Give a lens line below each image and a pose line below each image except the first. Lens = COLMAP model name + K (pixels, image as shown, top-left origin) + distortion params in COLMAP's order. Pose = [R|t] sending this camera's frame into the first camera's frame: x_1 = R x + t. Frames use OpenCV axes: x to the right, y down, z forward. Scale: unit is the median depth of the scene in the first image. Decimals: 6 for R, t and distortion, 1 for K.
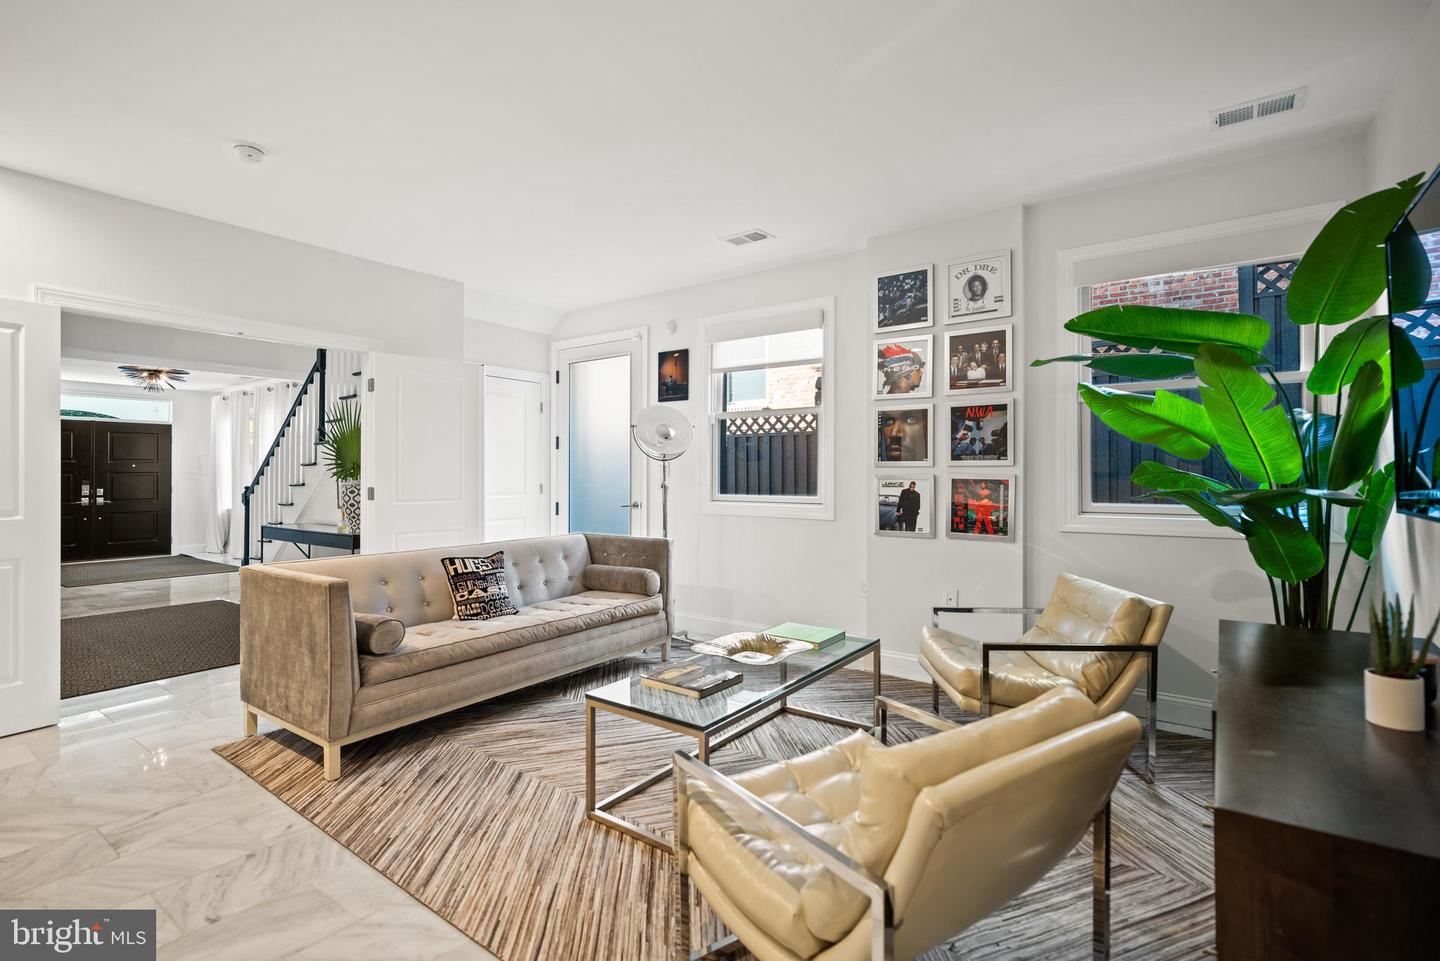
lens RADIAL K [[676.4, 0, 722.6], [0, 676.4, 476.2], [0, 0, 1]] dist [-0.002368, -0.000418]
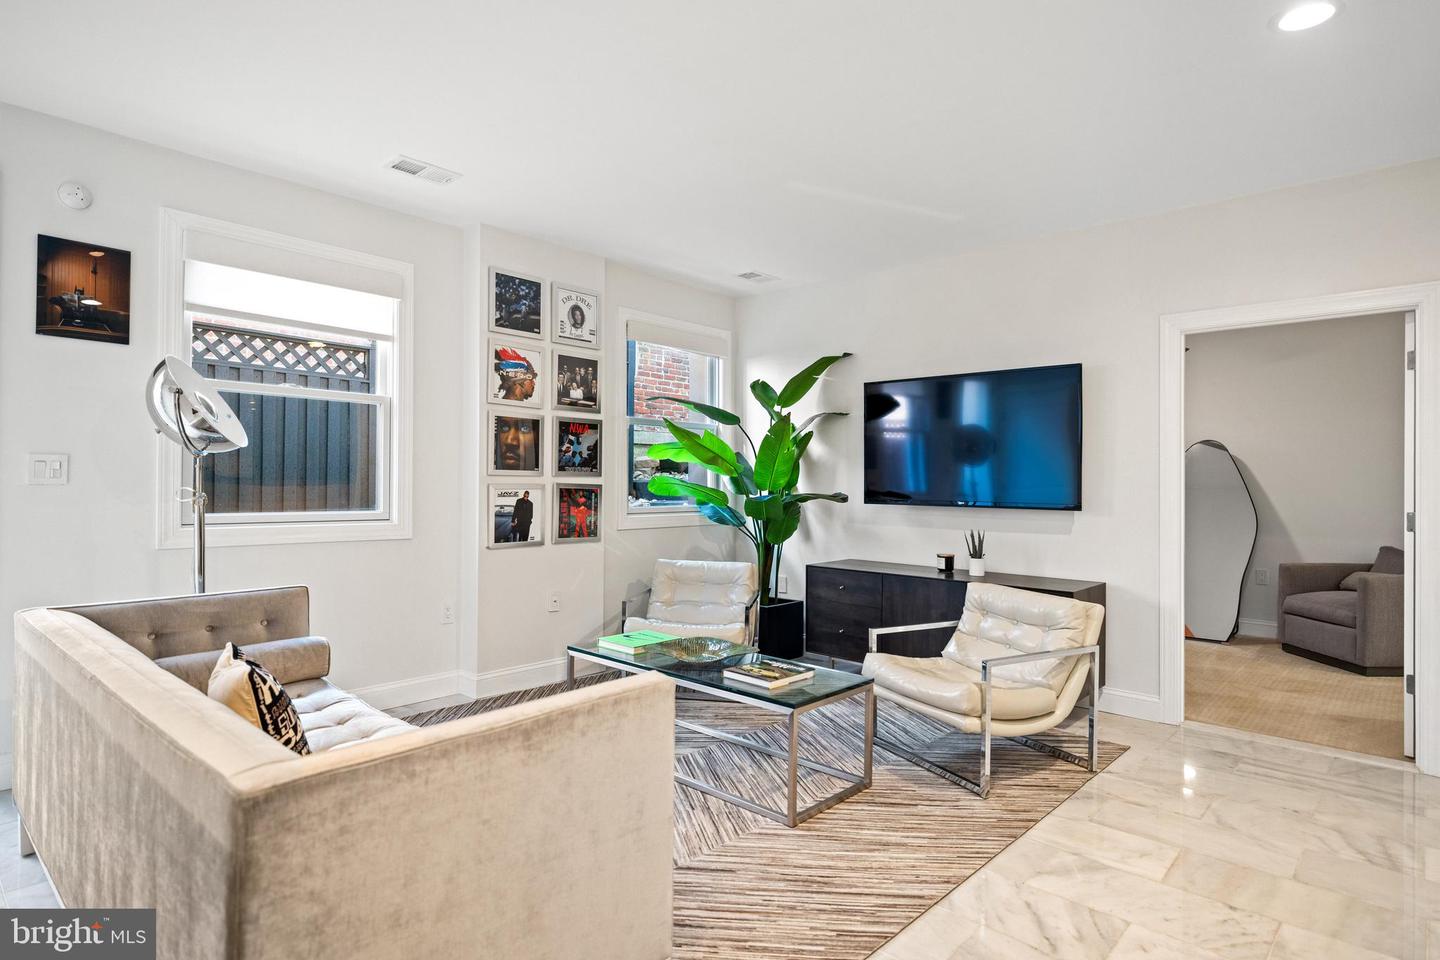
lens RADIAL K [[770.6, 0, 718.7], [0, 770.6, 482.6], [0, 0, 1]] dist [0.000353, 0.000539]
pose [[0.113954, 0.004486, 0.993476, -0.813798], [-0.007774, 0.999963, -0.003624, -0.002312], [-0.993456, -0.007310, 0.113985, 0.589907]]
